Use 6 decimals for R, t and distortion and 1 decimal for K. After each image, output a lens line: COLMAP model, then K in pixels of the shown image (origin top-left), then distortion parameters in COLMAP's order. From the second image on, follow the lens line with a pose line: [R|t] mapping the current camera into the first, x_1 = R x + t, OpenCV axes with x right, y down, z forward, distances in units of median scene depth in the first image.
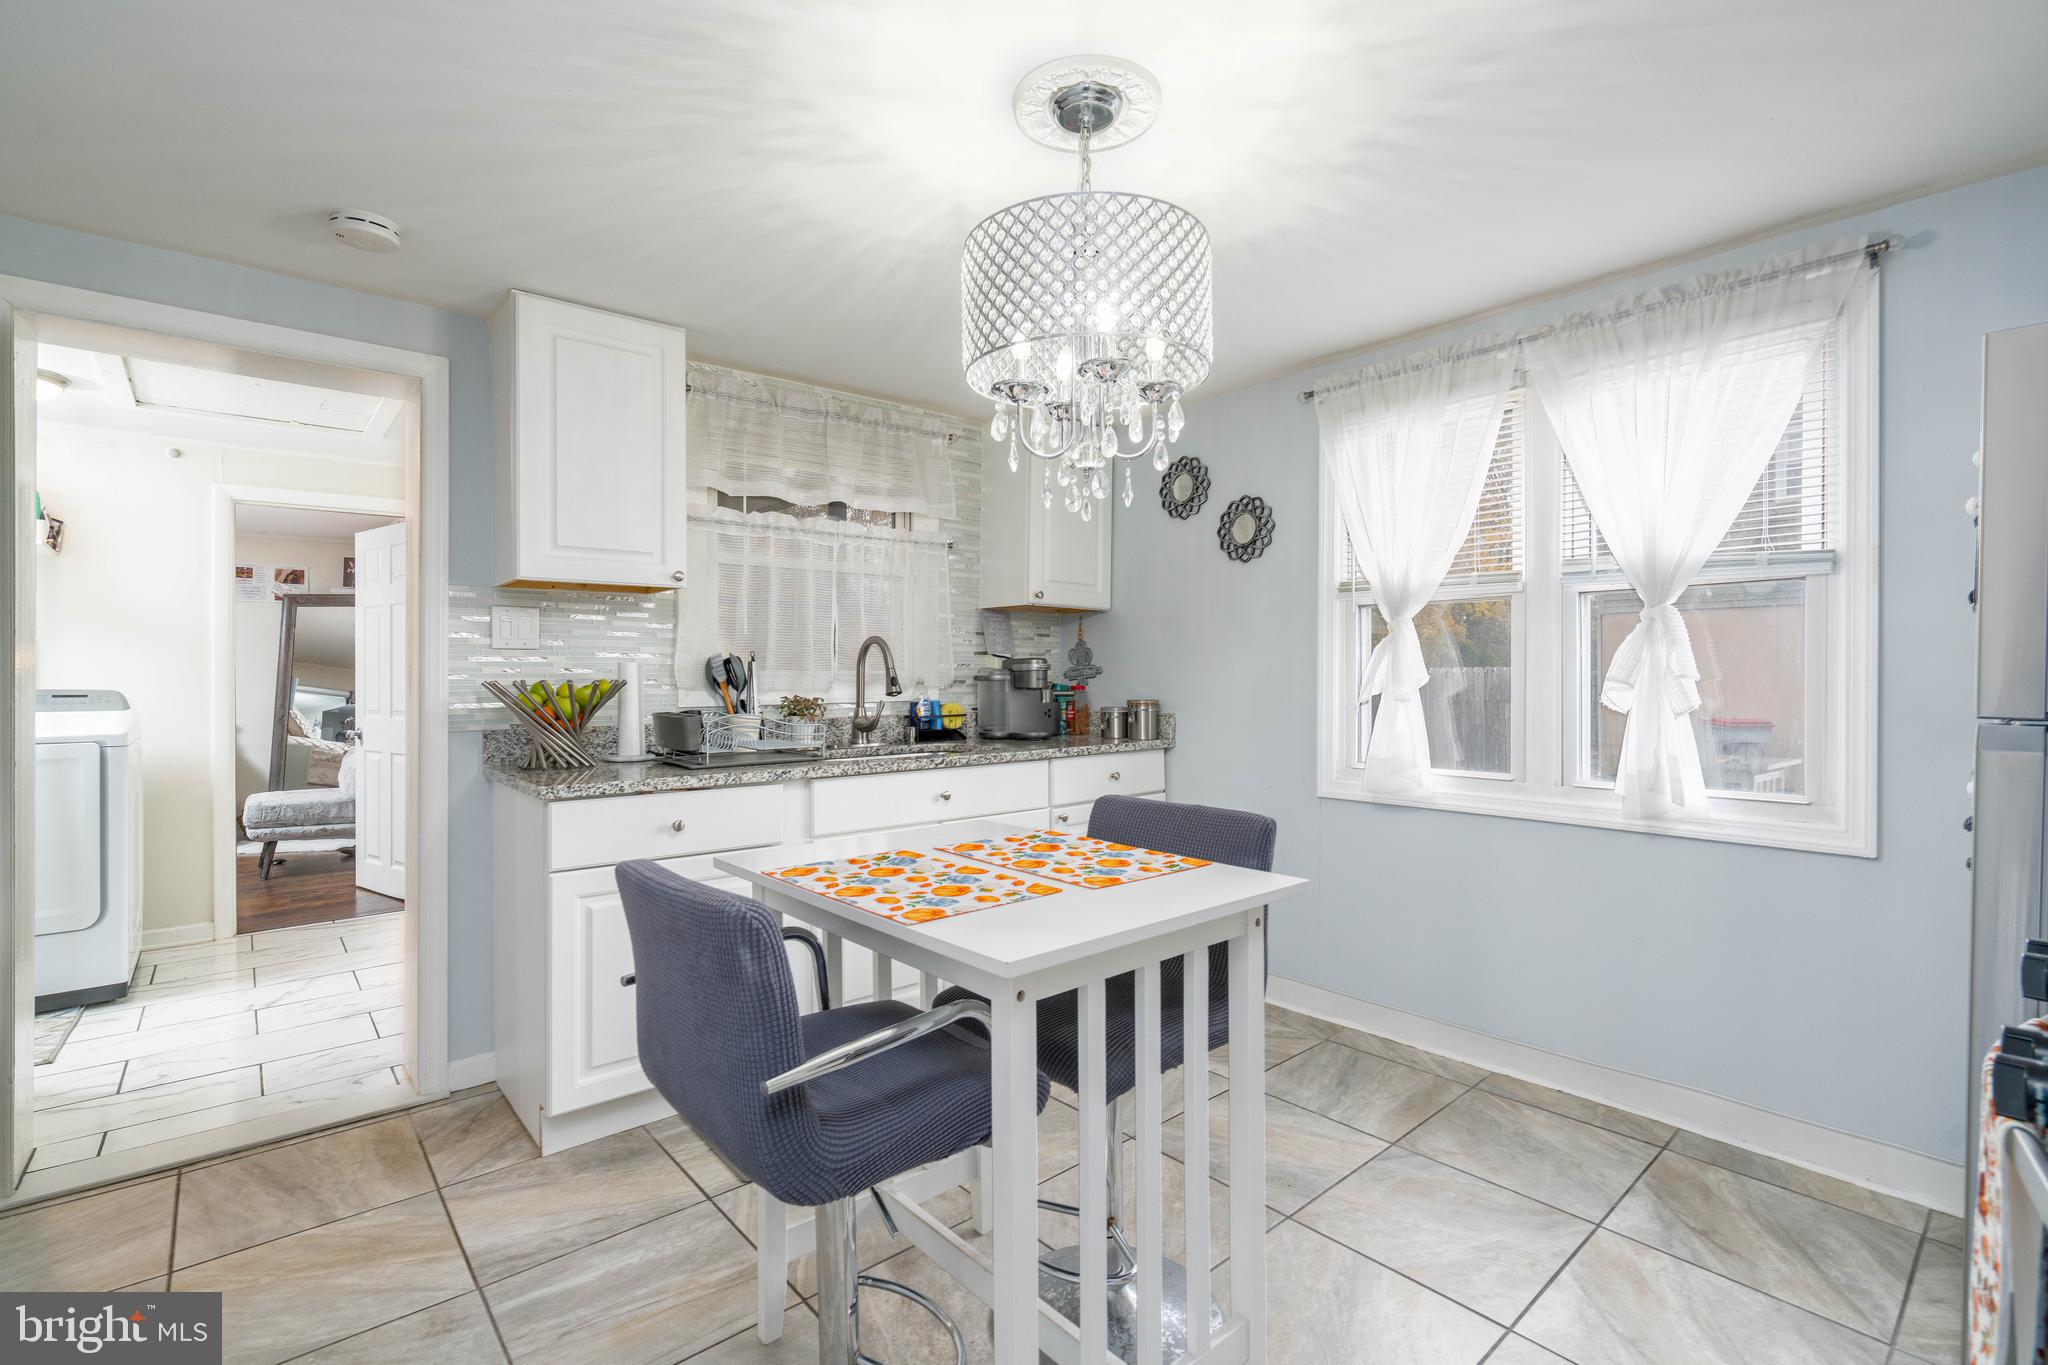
lens RADIAL K [[919.4, 0, 1028.2], [0, 919.4, 682.6], [0, 0, 1]] dist [-0.002988, -0.000425]
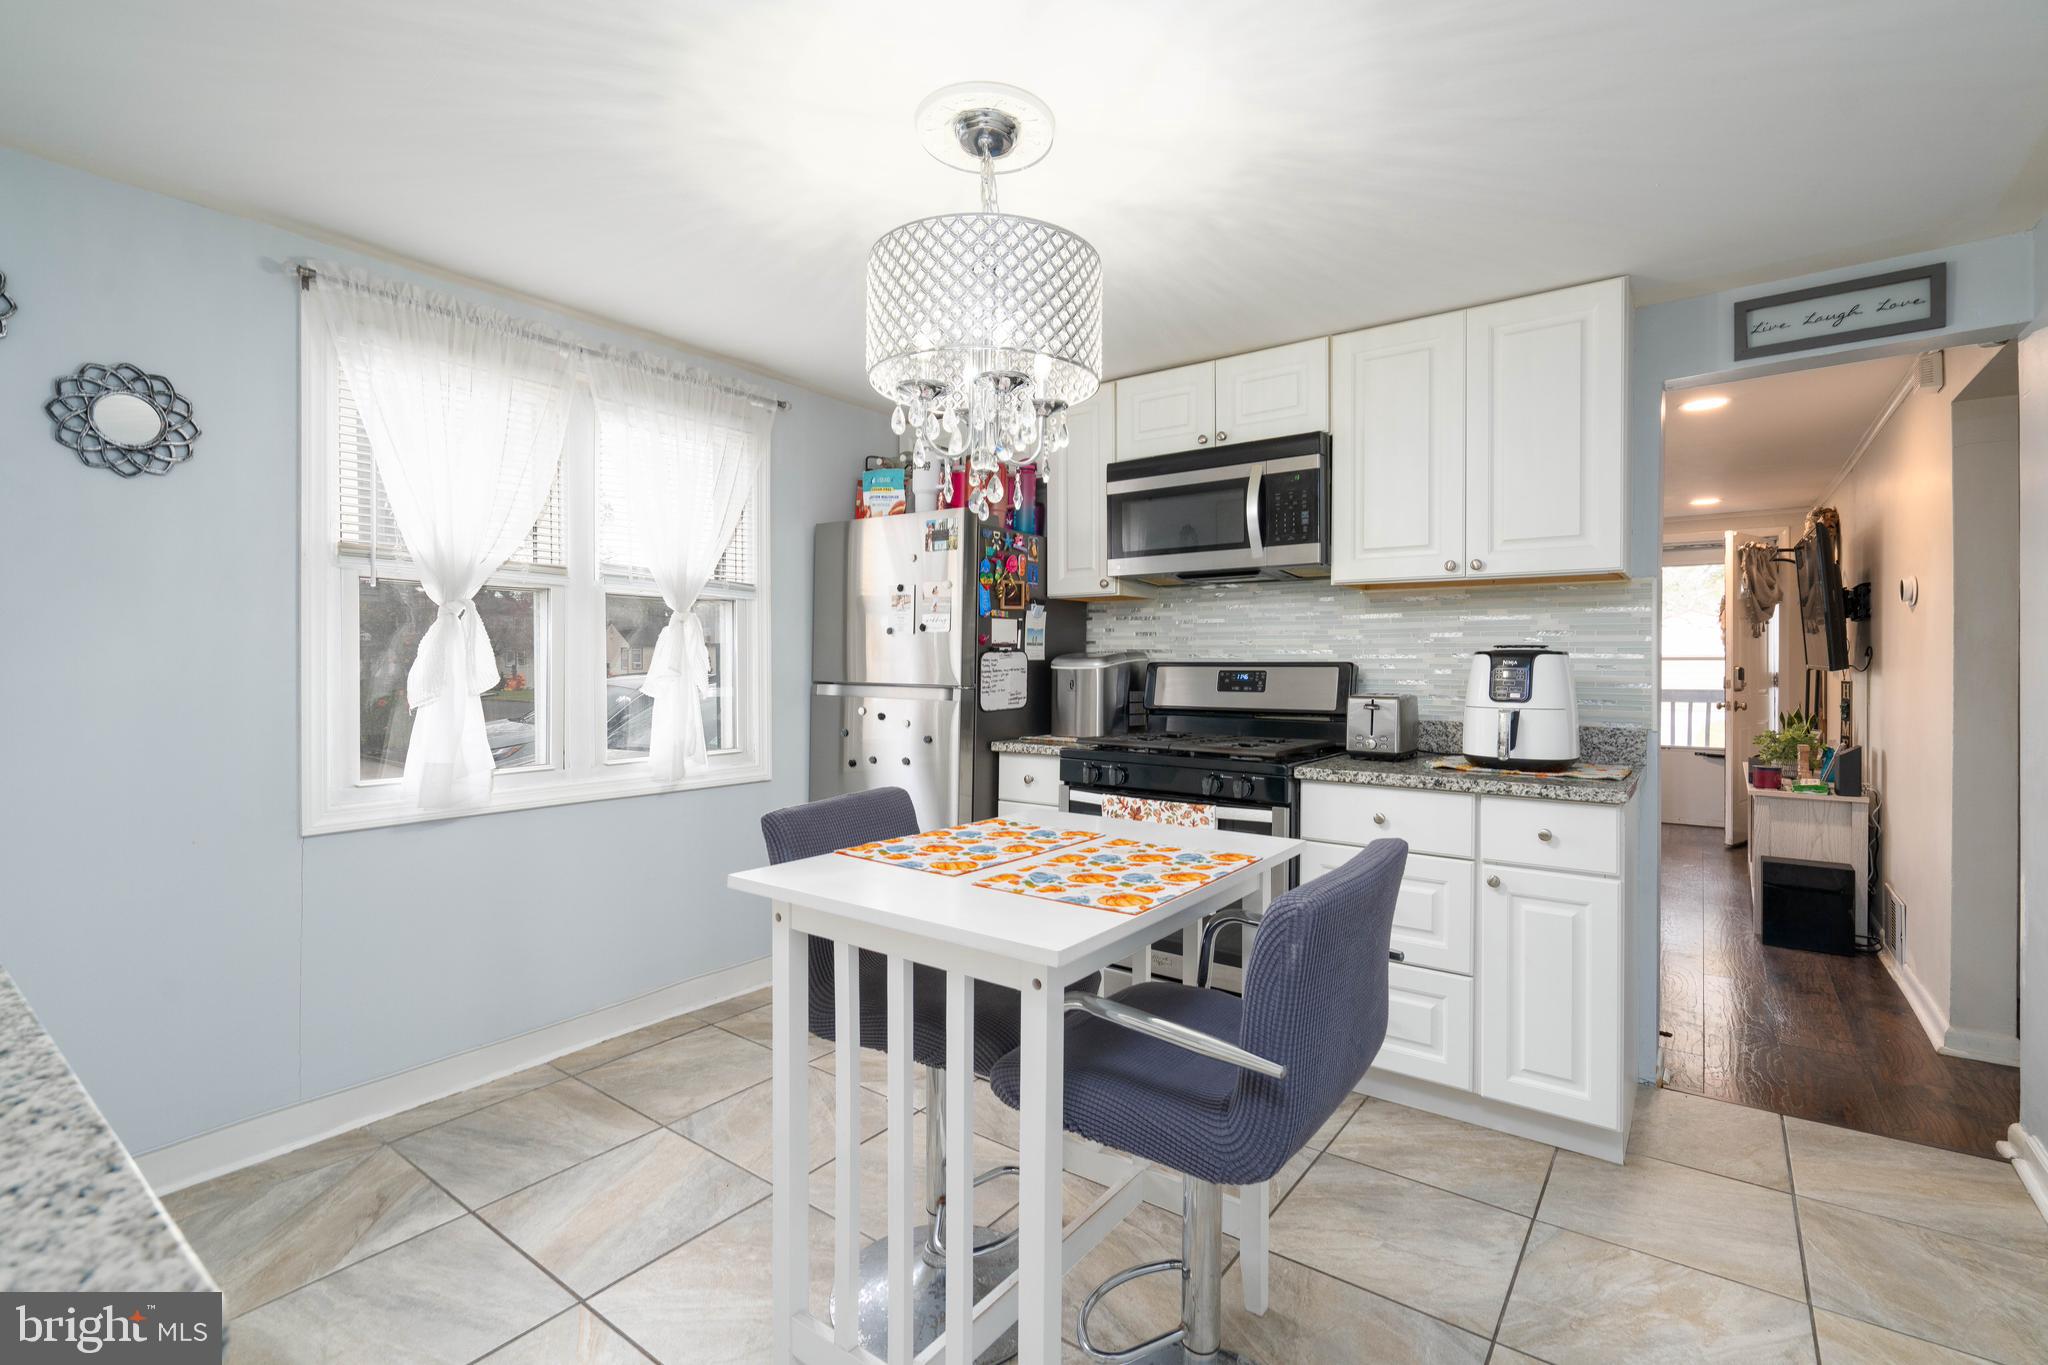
lens RADIAL K [[919.4, 0, 1027.4], [0, 919.4, 668.3], [0, 0, 1]] dist [-0.002988, -0.000425]
pose [[-0.213077, -0.006314, 0.977015, -0.598518], [0.006326, 0.999949, 0.007842, -0.010726], [-0.977015, 0.007851, -0.213026, 0.718343]]
